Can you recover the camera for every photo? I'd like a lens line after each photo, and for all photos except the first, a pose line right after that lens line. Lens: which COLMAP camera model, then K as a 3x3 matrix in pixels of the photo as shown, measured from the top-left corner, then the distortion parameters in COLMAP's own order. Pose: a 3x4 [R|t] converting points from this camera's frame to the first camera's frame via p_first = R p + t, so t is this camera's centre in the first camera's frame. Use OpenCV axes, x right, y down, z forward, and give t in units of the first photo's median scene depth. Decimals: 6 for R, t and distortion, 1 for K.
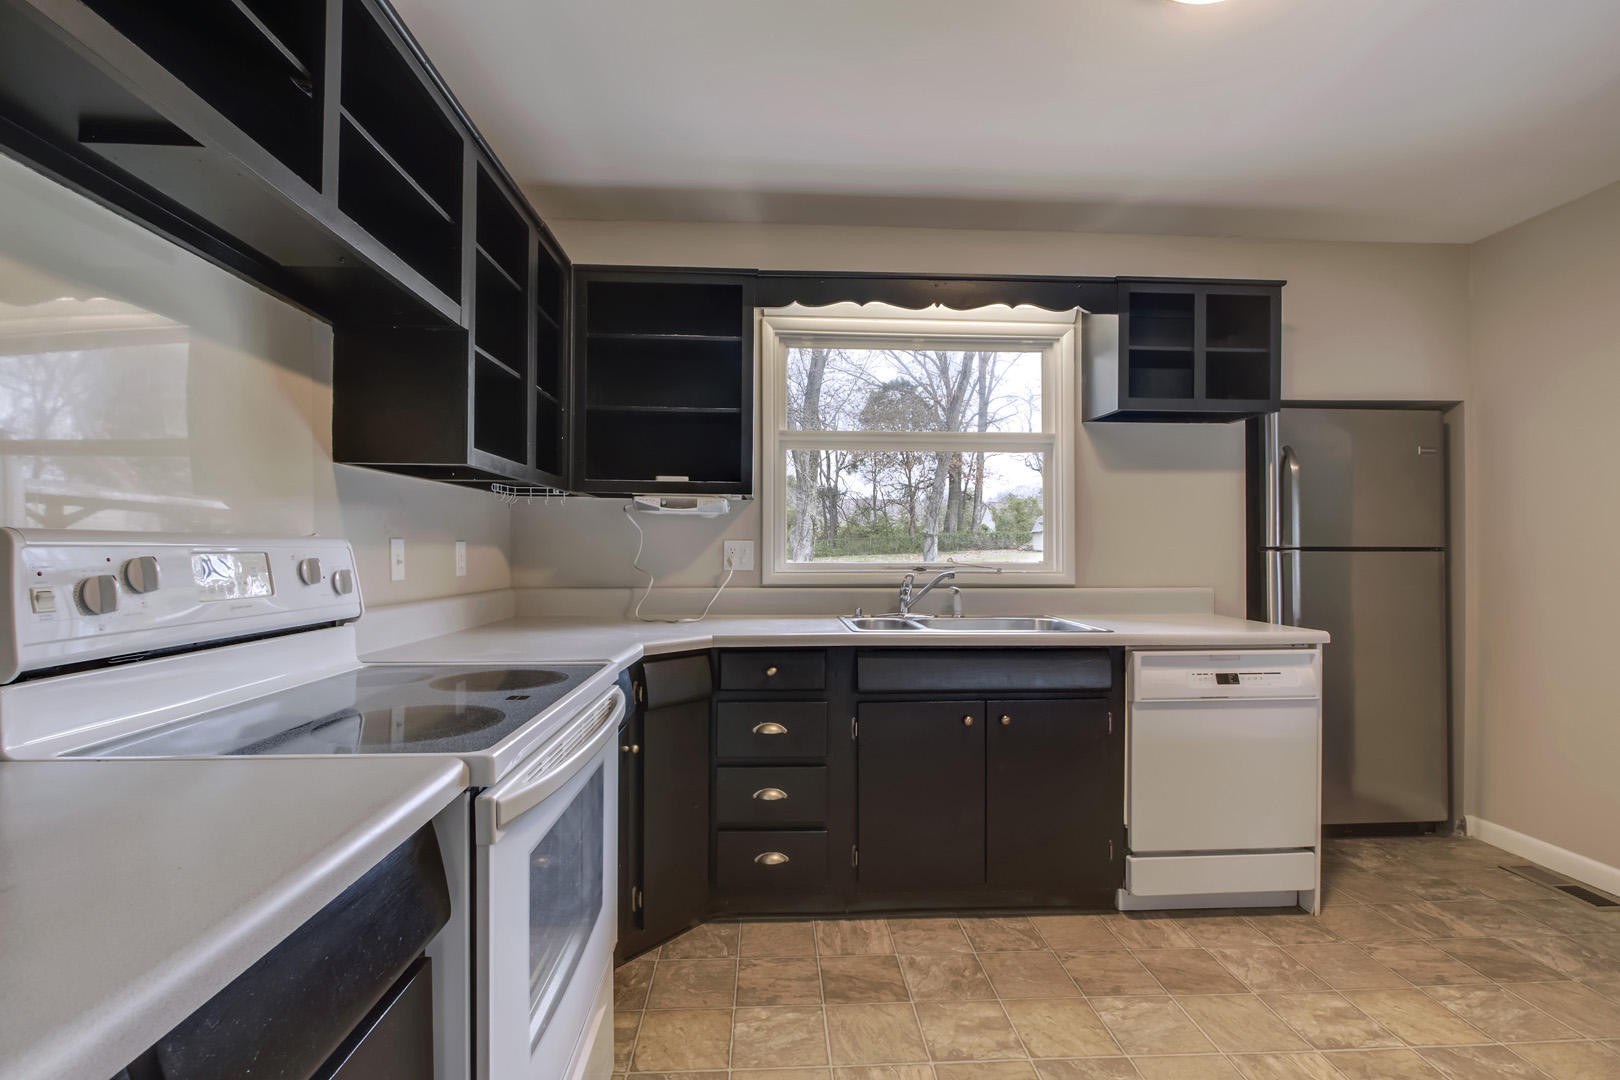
lens RADIAL K [[749.1, 0, 800.5], [0, 749.1, 549.0], [0, 0, 1]] dist [-0.019765, 0.000148]
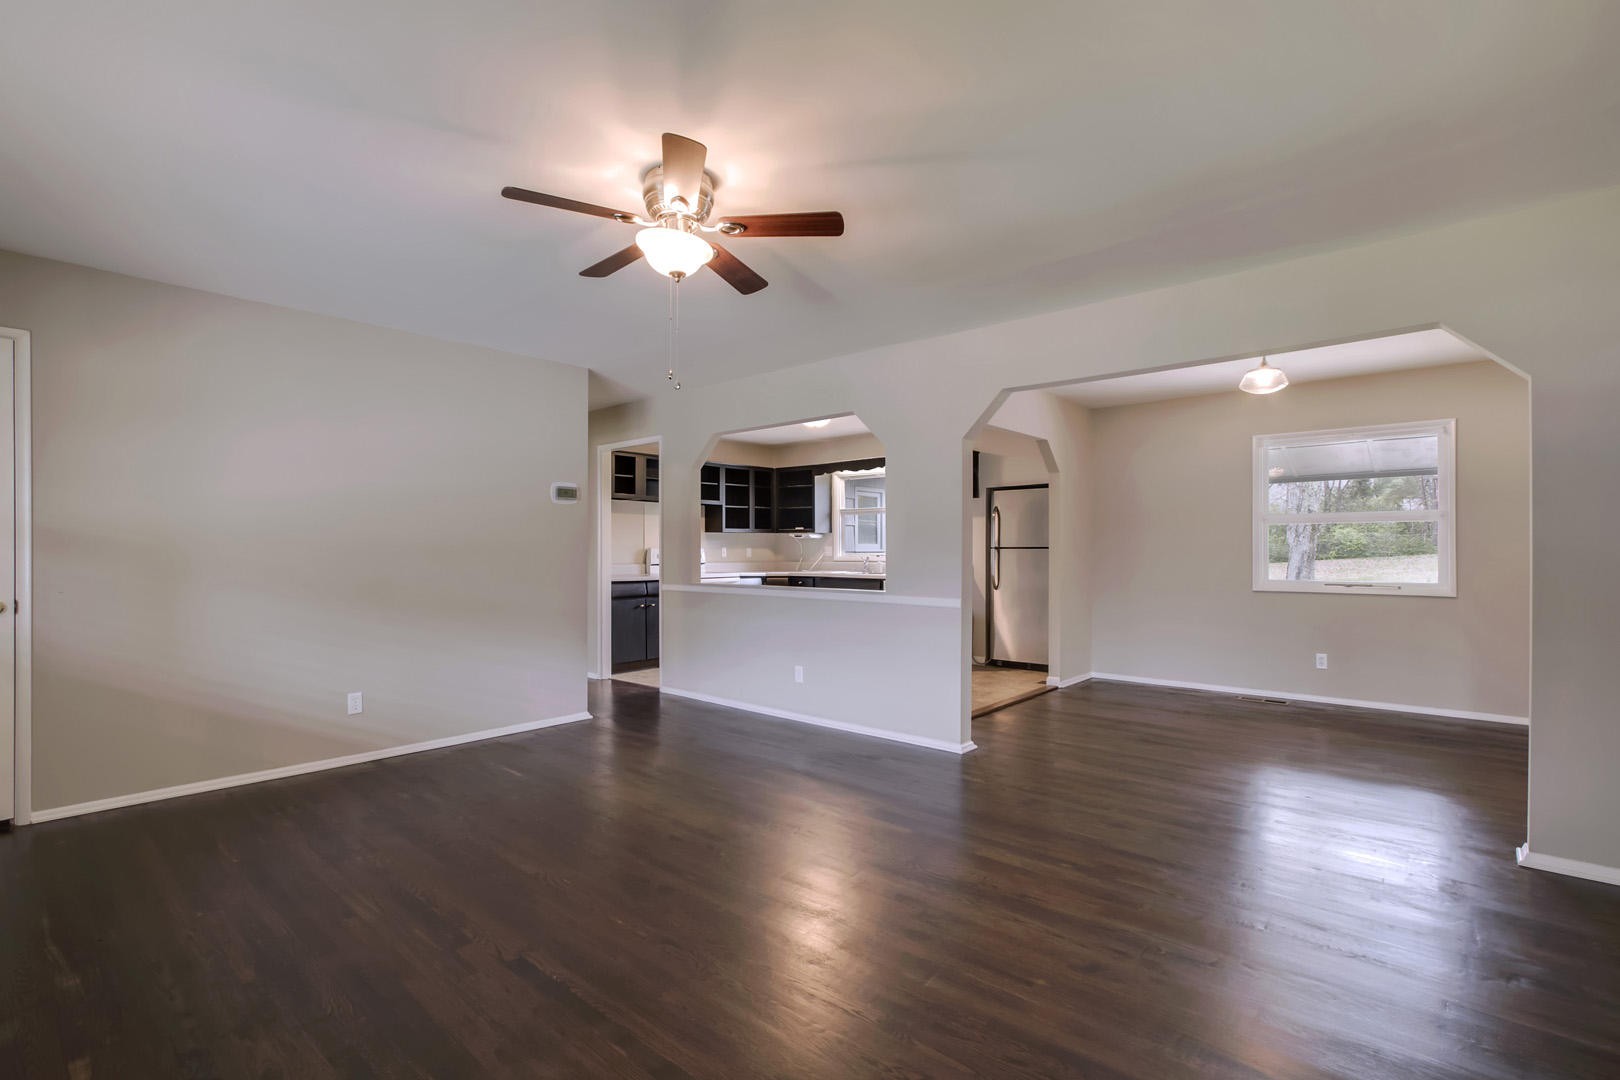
lens RADIAL K [[752.6, 0, 805.8], [0, 752.6, 552.0], [0, 0, 1]] dist [-0.003659, -0.000094]
pose [[0.721881, -0.001406, -0.692016, 2.139004], [0.004994, 0.999982, 0.003178, 0.002390], [0.692000, -0.005750, 0.721875, -1.383326]]
